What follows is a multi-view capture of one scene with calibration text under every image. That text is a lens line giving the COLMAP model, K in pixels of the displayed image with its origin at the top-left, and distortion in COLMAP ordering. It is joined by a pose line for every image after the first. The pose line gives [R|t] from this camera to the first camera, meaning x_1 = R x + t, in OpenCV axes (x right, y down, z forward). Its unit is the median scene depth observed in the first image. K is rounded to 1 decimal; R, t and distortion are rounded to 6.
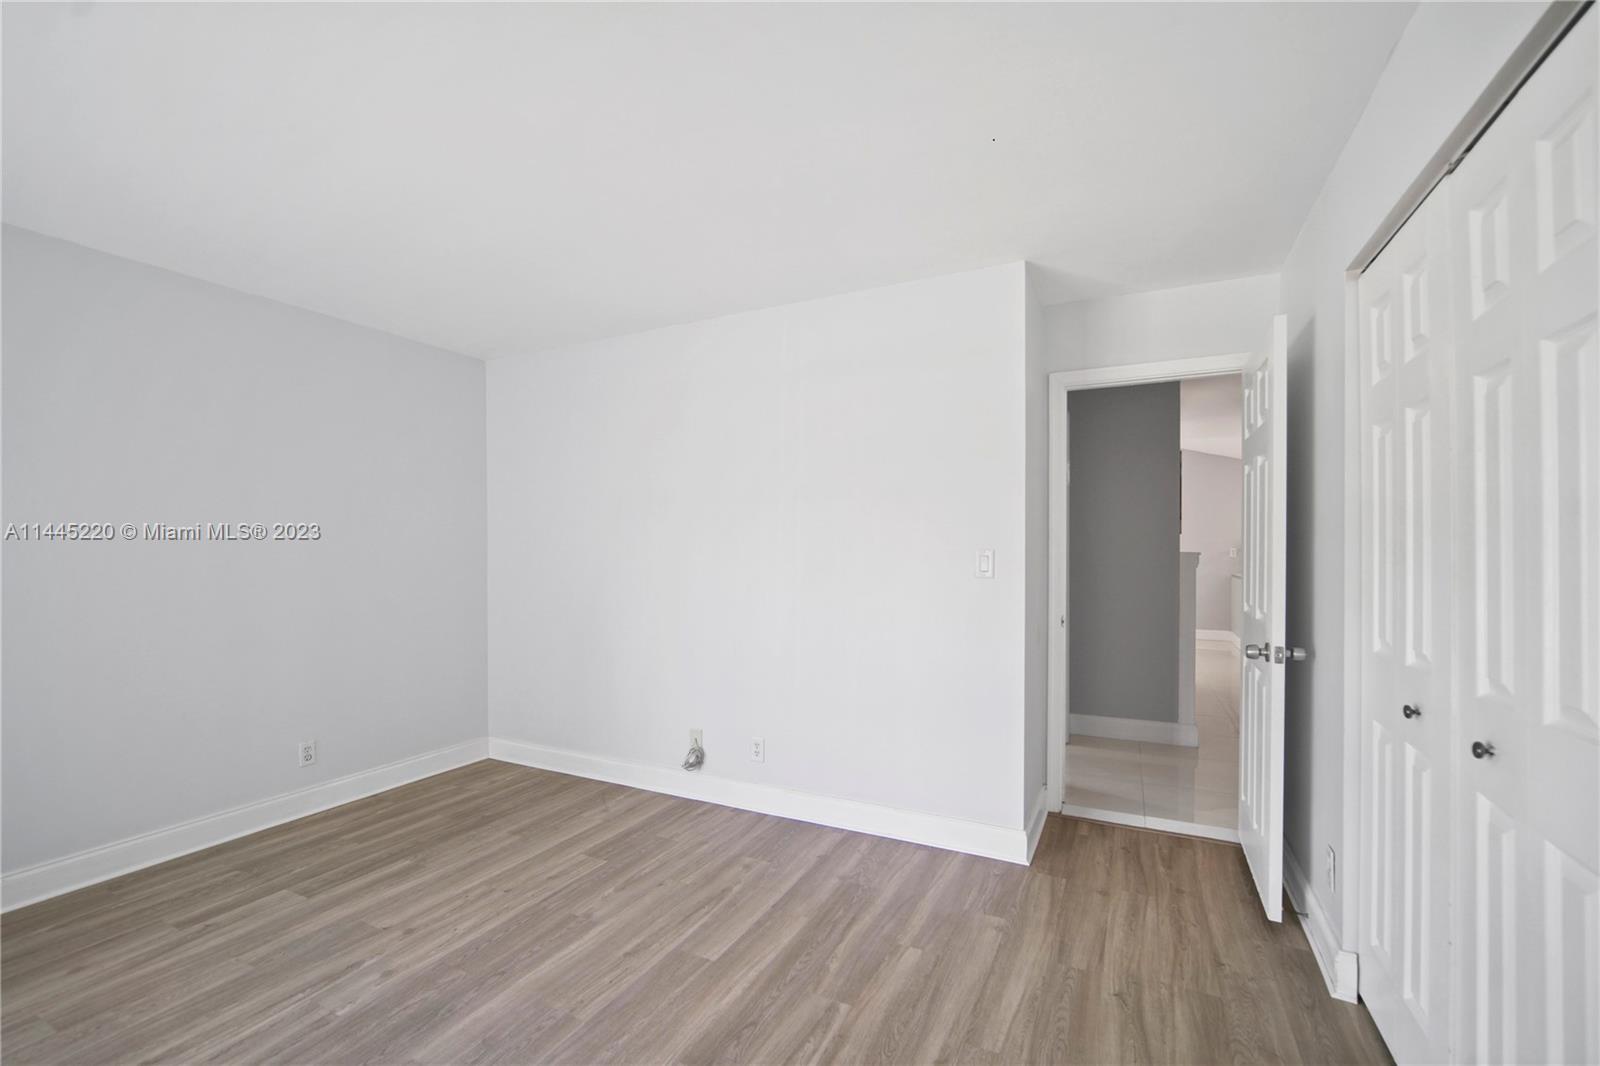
lens RADIAL K [[696.5, 0, 798.8], [0, 696.5, 540.4], [0, 0, 1]] dist [-0.000584, 0.000023]
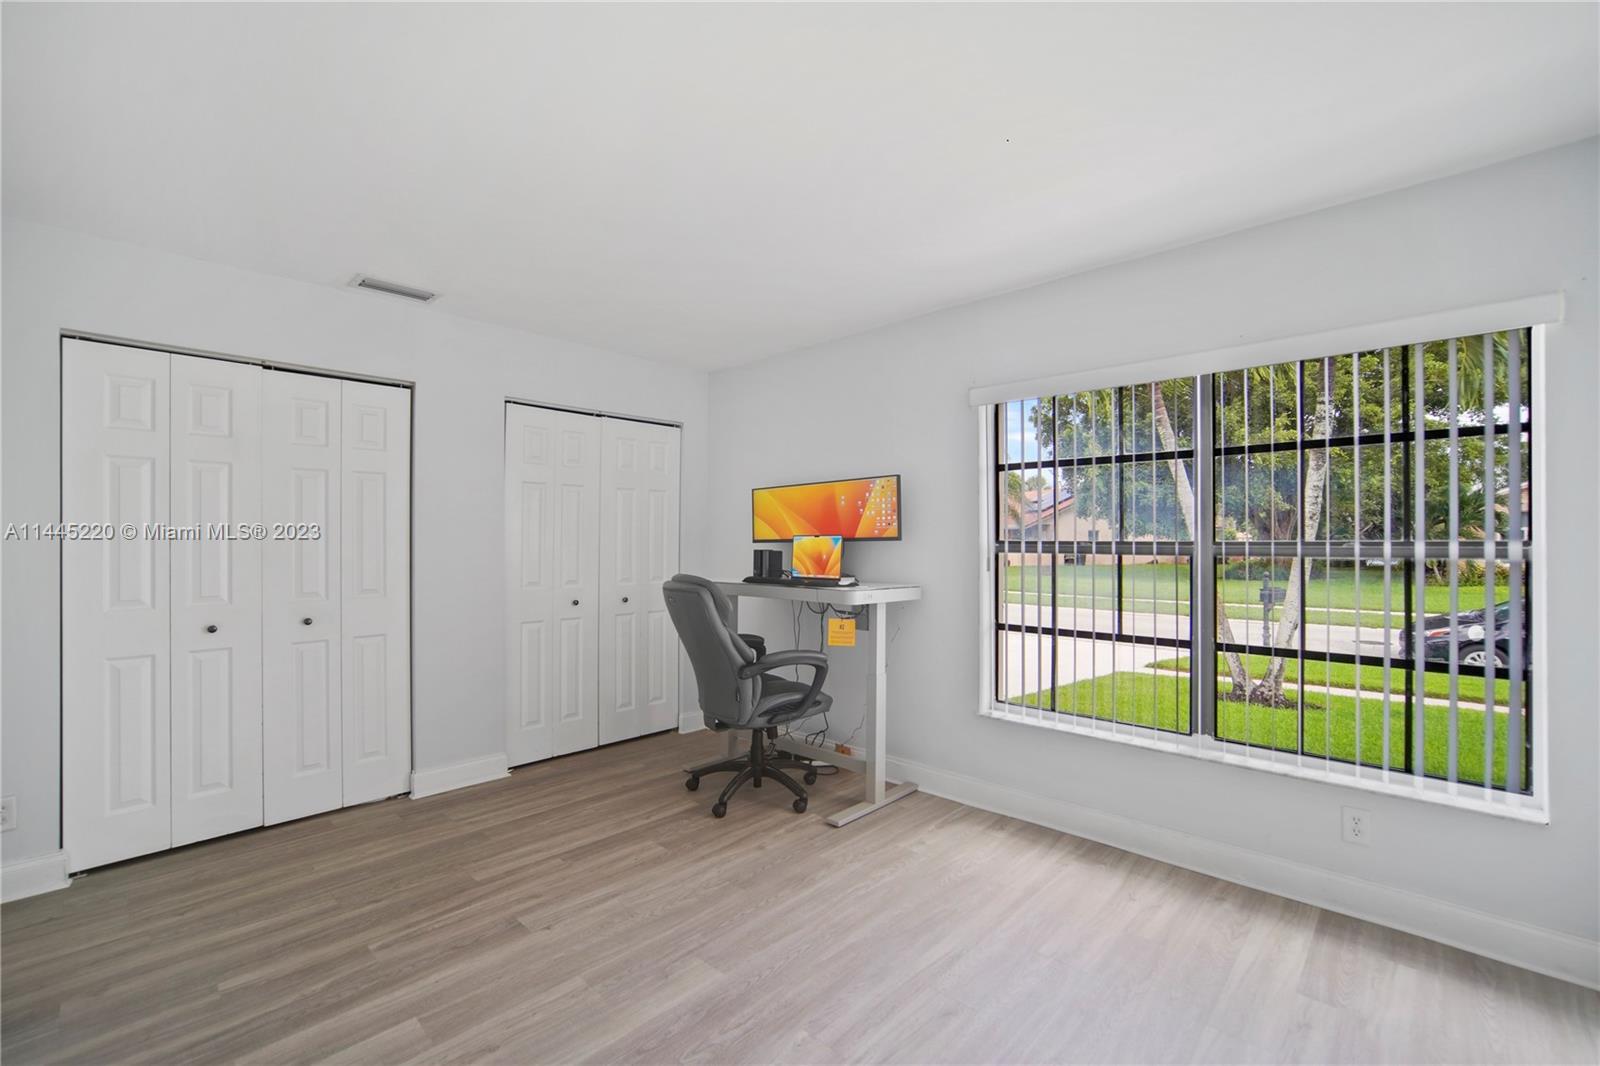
lens RADIAL K [[696.5, 0, 798.0], [0, 696.5, 538.6], [0, 0, 1]] dist [-0.000584, 0.000023]
pose [[-0.958207, 0.004687, 0.286039, -0.914835], [0.001697, 0.999941, -0.010698, 0.027311], [-0.286072, -0.009765, -0.958158, 1.887249]]
